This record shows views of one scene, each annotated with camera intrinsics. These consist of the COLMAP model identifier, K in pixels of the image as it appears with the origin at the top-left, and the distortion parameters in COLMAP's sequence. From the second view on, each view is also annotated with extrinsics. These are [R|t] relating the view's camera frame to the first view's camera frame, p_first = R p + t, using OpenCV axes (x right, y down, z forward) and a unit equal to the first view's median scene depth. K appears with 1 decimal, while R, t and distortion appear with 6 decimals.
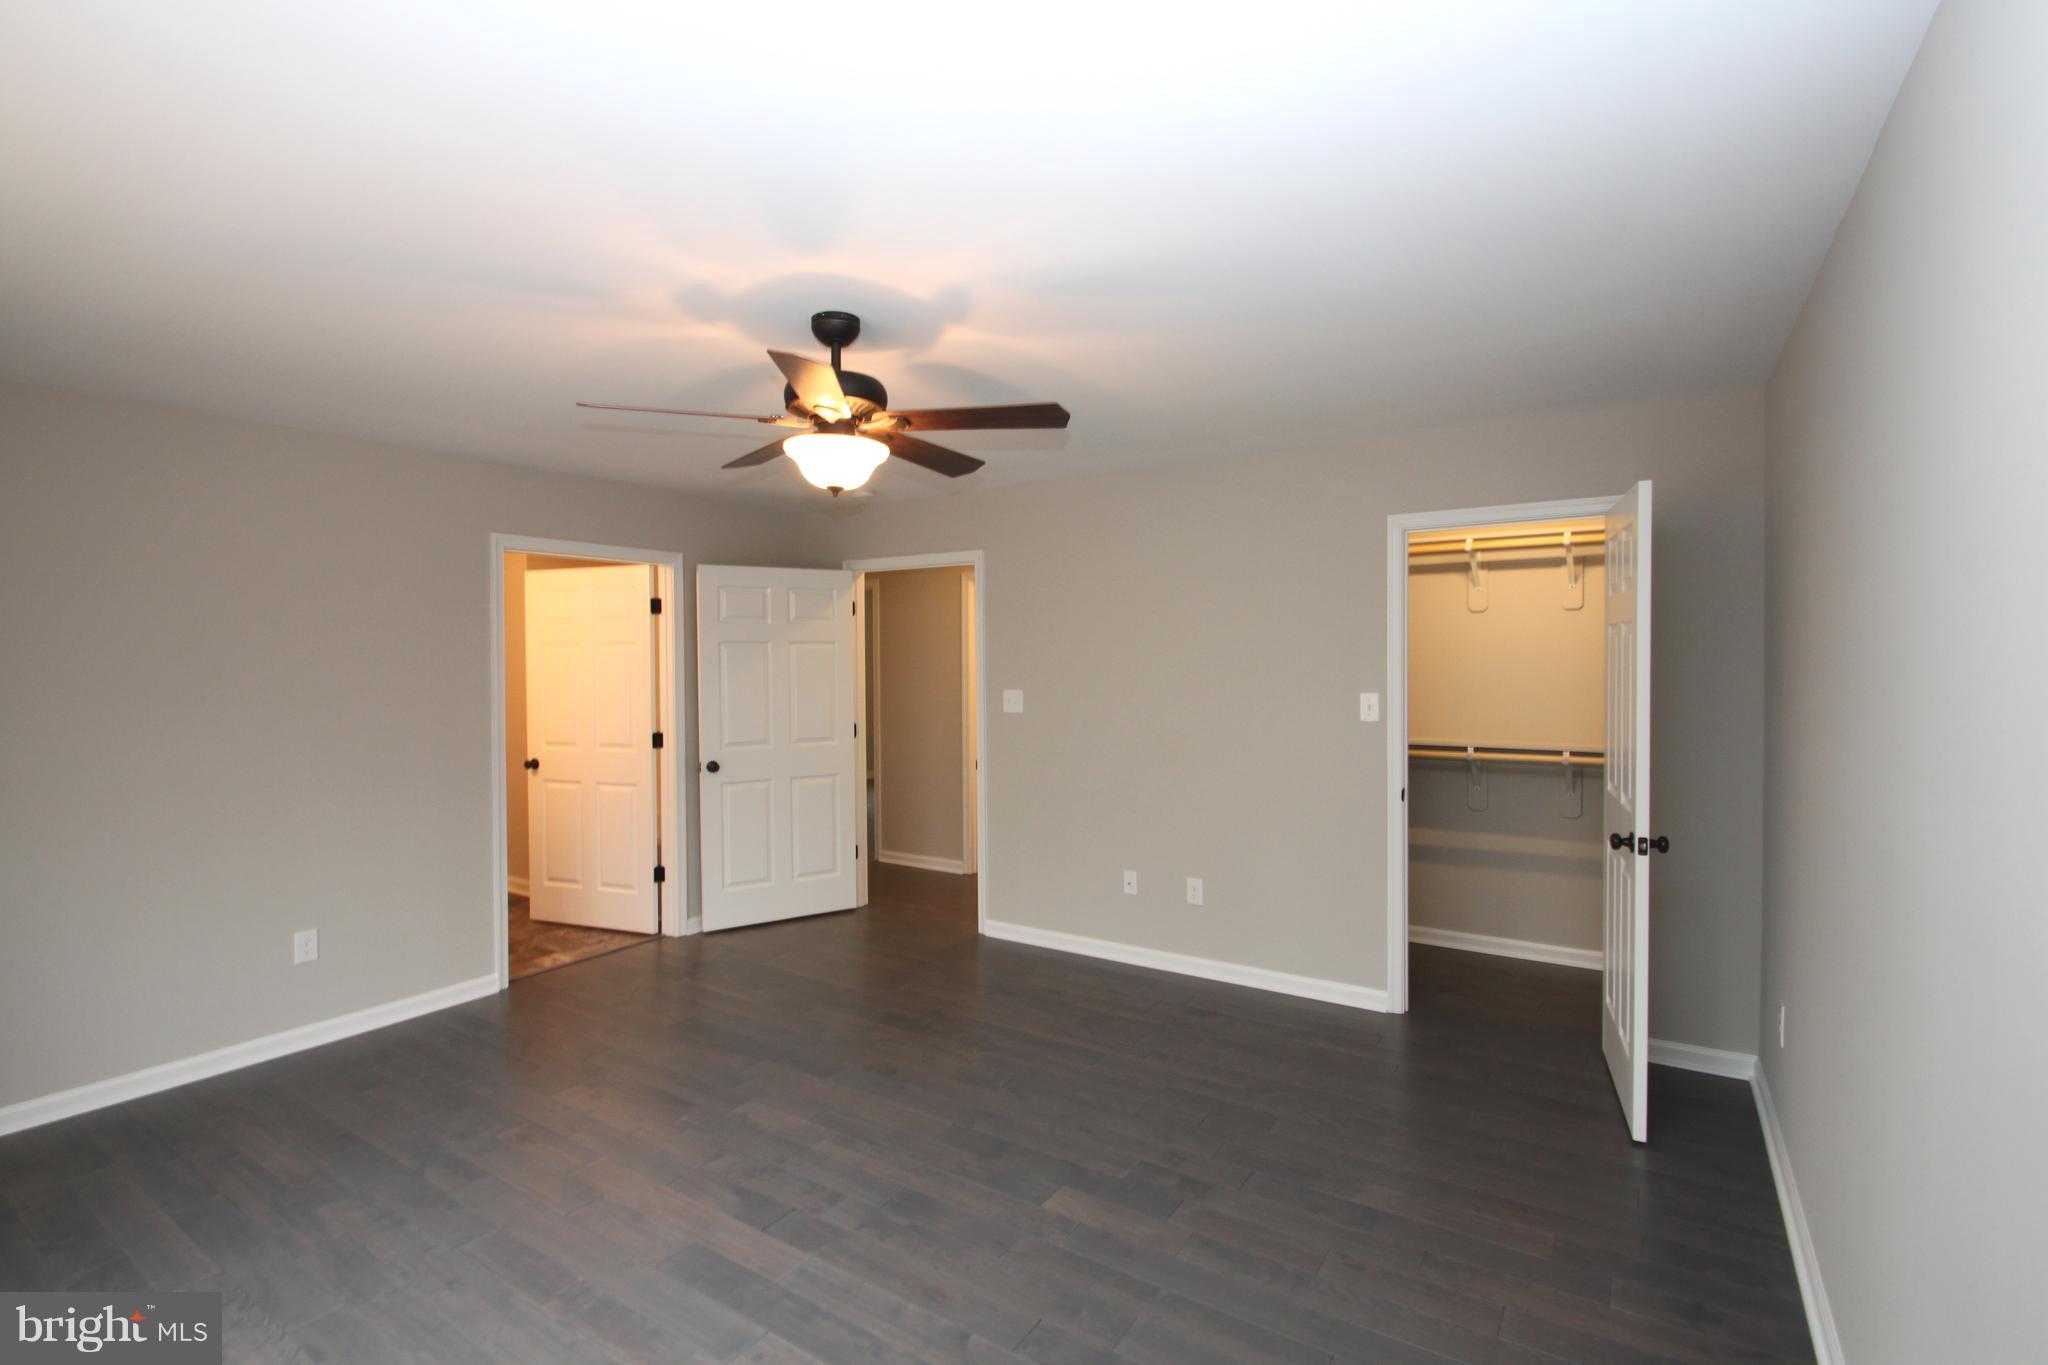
lens RADIAL K [[944.4, 0, 1008.1], [0, 944.4, 668.4], [0, 0, 1]] dist [-0.008290, -0.003260]
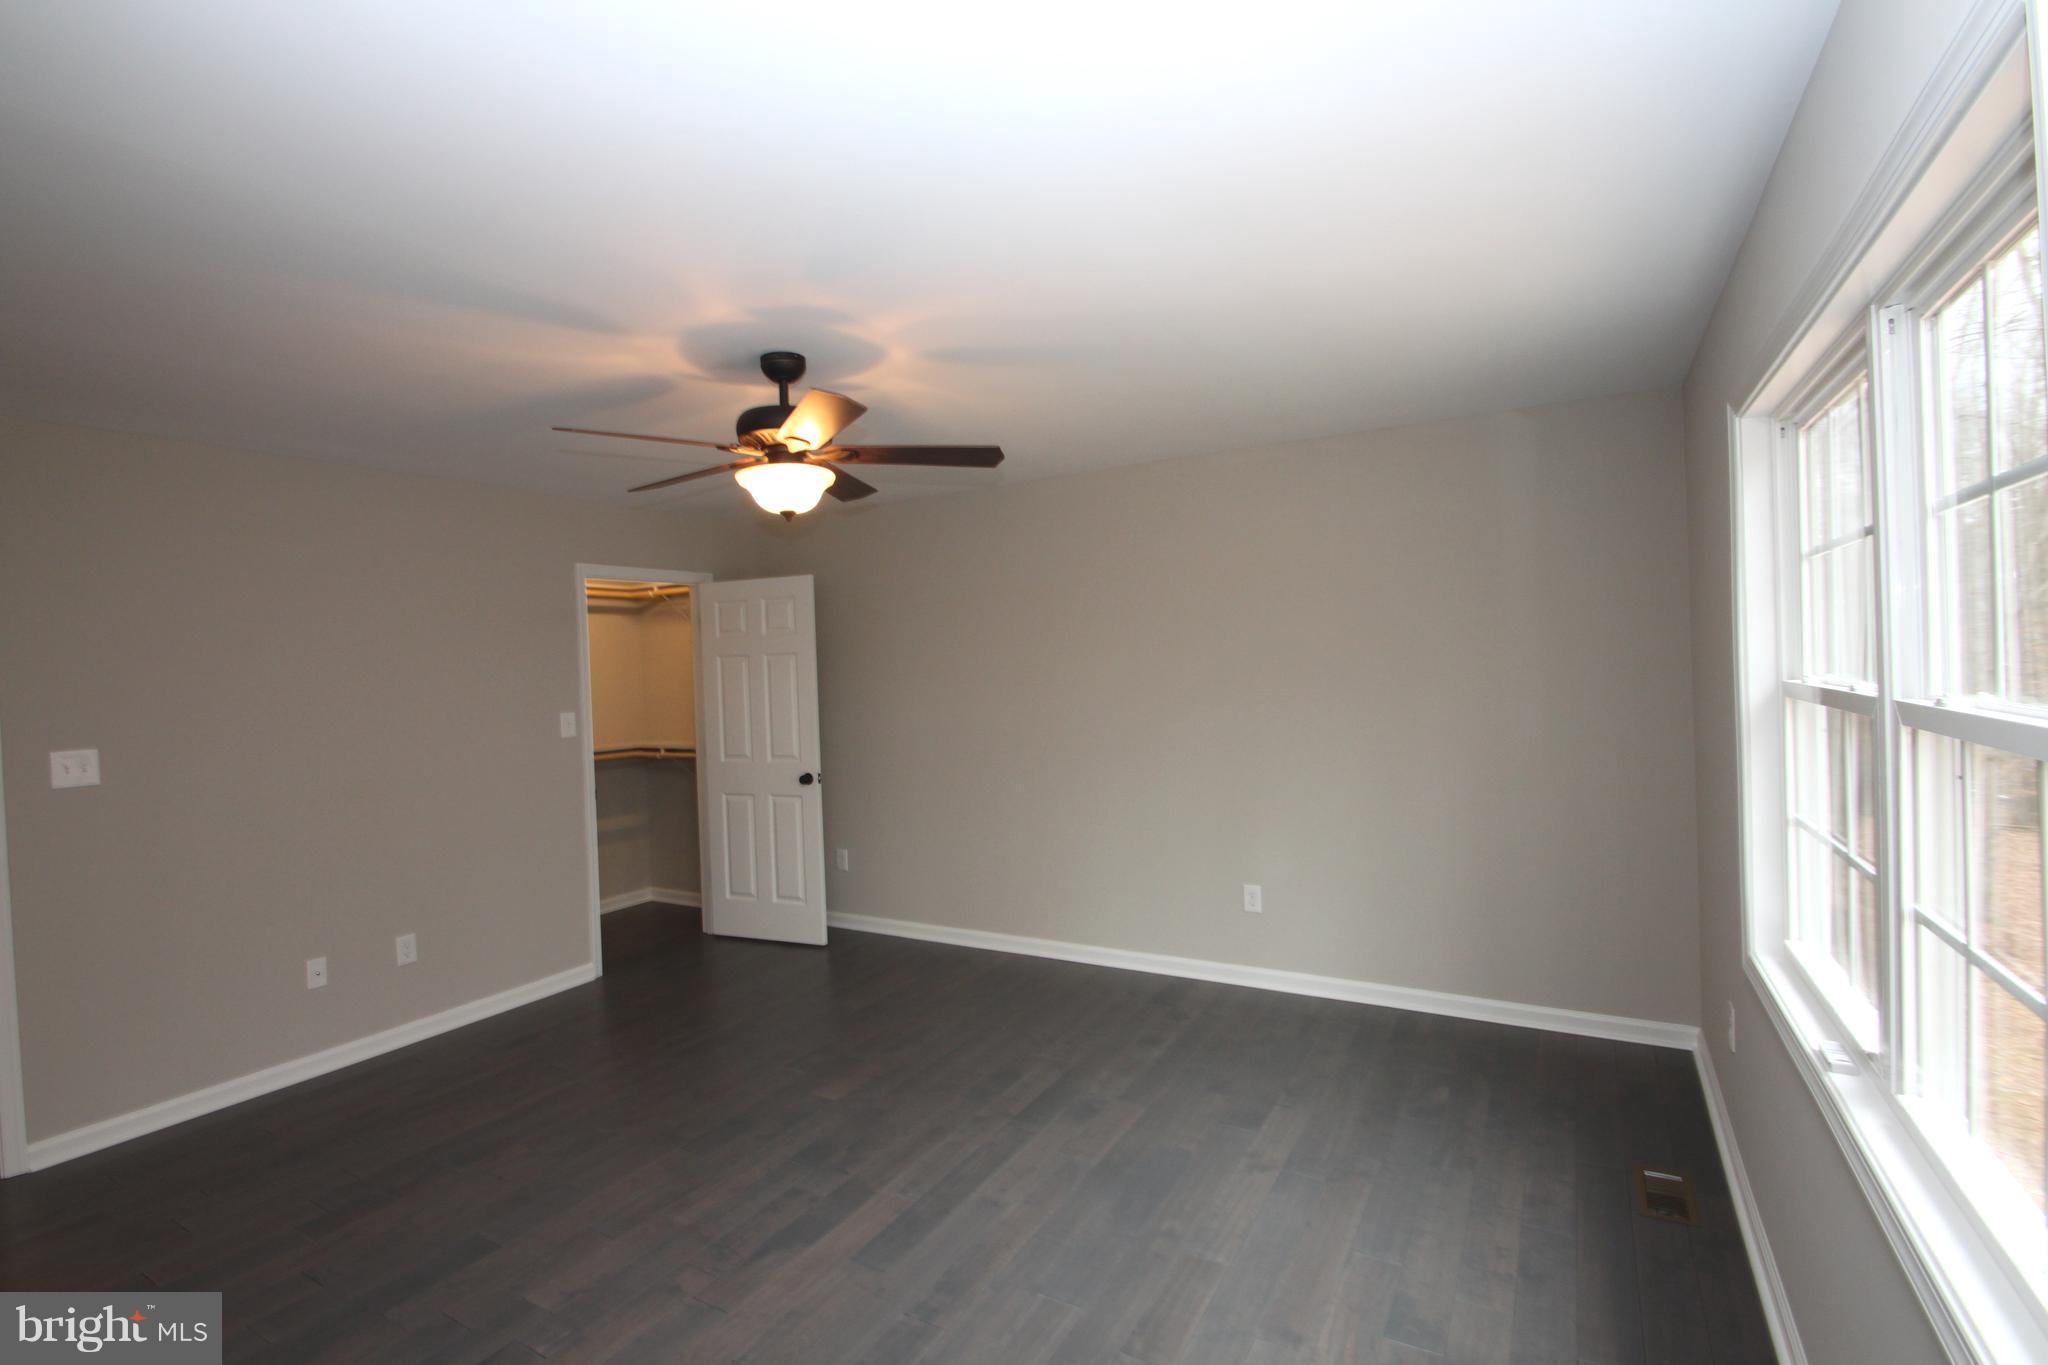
lens RADIAL K [[944.4, 0, 1016.3], [0, 944.4, 668.1], [0, 0, 1]] dist [-0.008290, -0.003260]
pose [[-0.066994, 0.005574, 0.997738, -1.140290], [0.048726, 0.998809, -0.002308, 0.001207], [-0.996563, 0.048462, -0.067185, 0.737084]]
